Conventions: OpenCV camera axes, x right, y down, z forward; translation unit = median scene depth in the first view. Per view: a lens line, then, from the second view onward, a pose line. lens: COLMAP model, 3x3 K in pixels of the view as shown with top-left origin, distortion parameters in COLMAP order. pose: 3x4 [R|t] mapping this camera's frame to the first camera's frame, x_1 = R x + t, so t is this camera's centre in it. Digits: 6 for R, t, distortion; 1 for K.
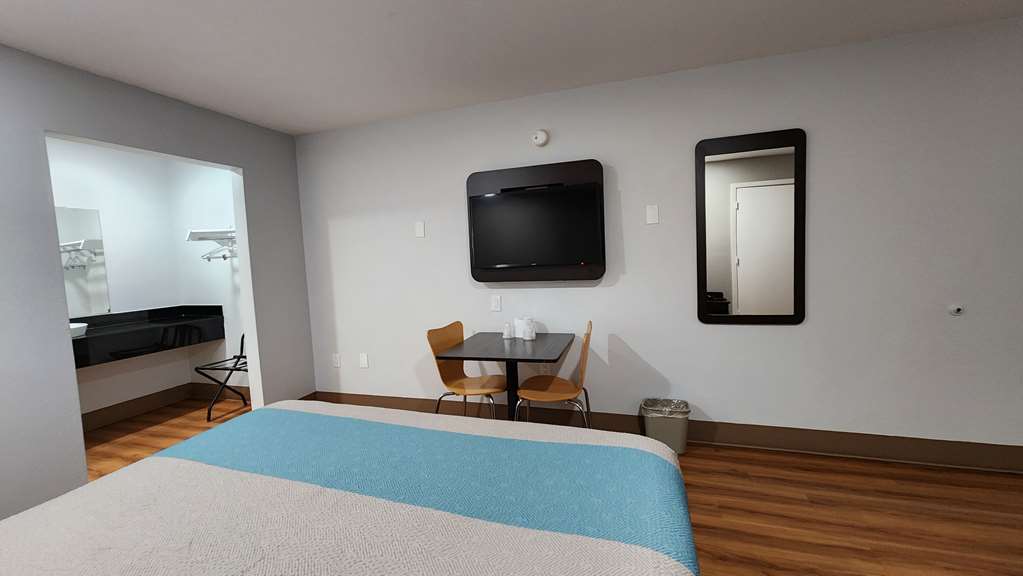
lens RADIAL K [[421.1, 0, 507.8], [0, 421.1, 284.8], [0, 0, 1]] dist [0.001347, 0.000285]
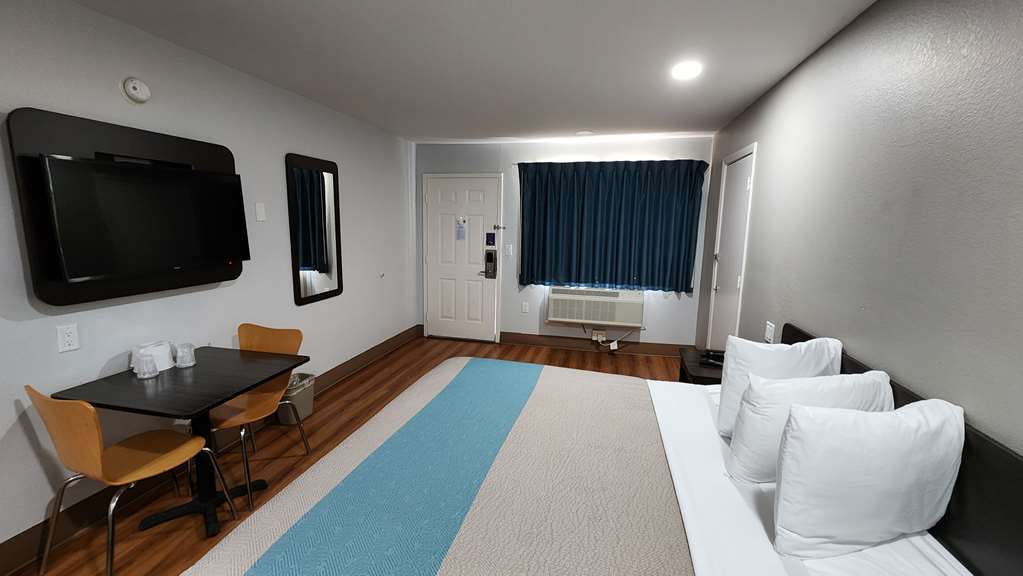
lens RADIAL K [[421.1, 0, 507.8], [0, 421.1, 284.8], [0, 0, 1]] dist [0.001347, 0.000285]
pose [[-0.095915, -0.111343, 0.989143, -0.752581], [0.063442, 0.991020, 0.117706, -0.070518], [-0.993366, 0.074043, -0.087990, 0.476244]]
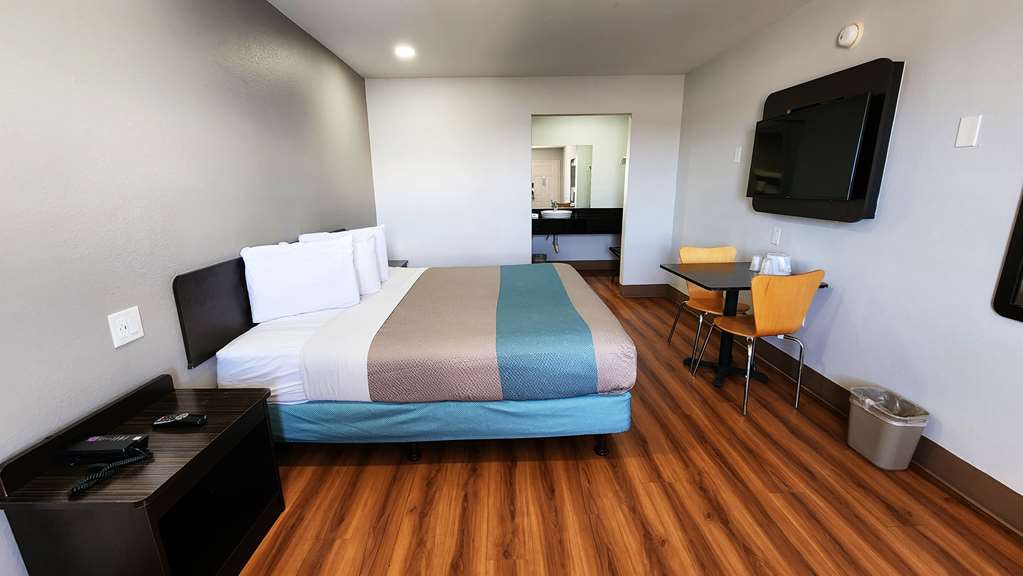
lens RADIAL K [[421.1, 0, 507.8], [0, 421.1, 284.8], [0, 0, 1]] dist [0.001347, 0.000285]
pose [[0.349743, 0.258973, -0.900341, 0.718374], [-0.074349, 0.965675, 0.248884, -0.048342], [0.933891, -0.020107, 0.356992, 0.108413]]
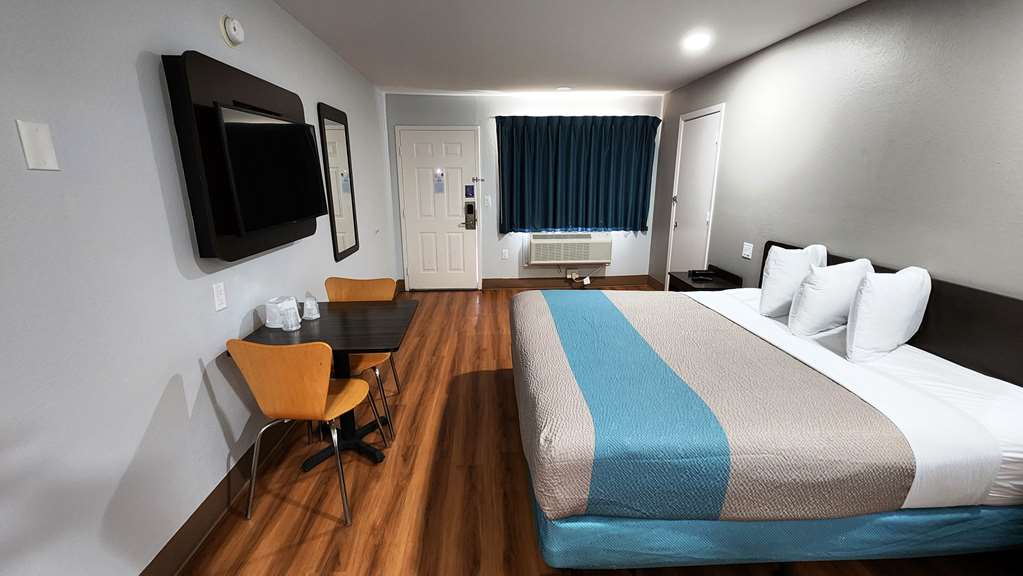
lens RADIAL K [[421.1, 0, 507.8], [0, 421.1, 284.8], [0, 0, 1]] dist [0.001347, 0.000285]
pose [[-0.372888, -0.188413, 0.908546, -0.791694], [0.091766, 0.966878, 0.238172, -0.084878], [-0.923328, 0.172185, -0.343247, 0.927783]]
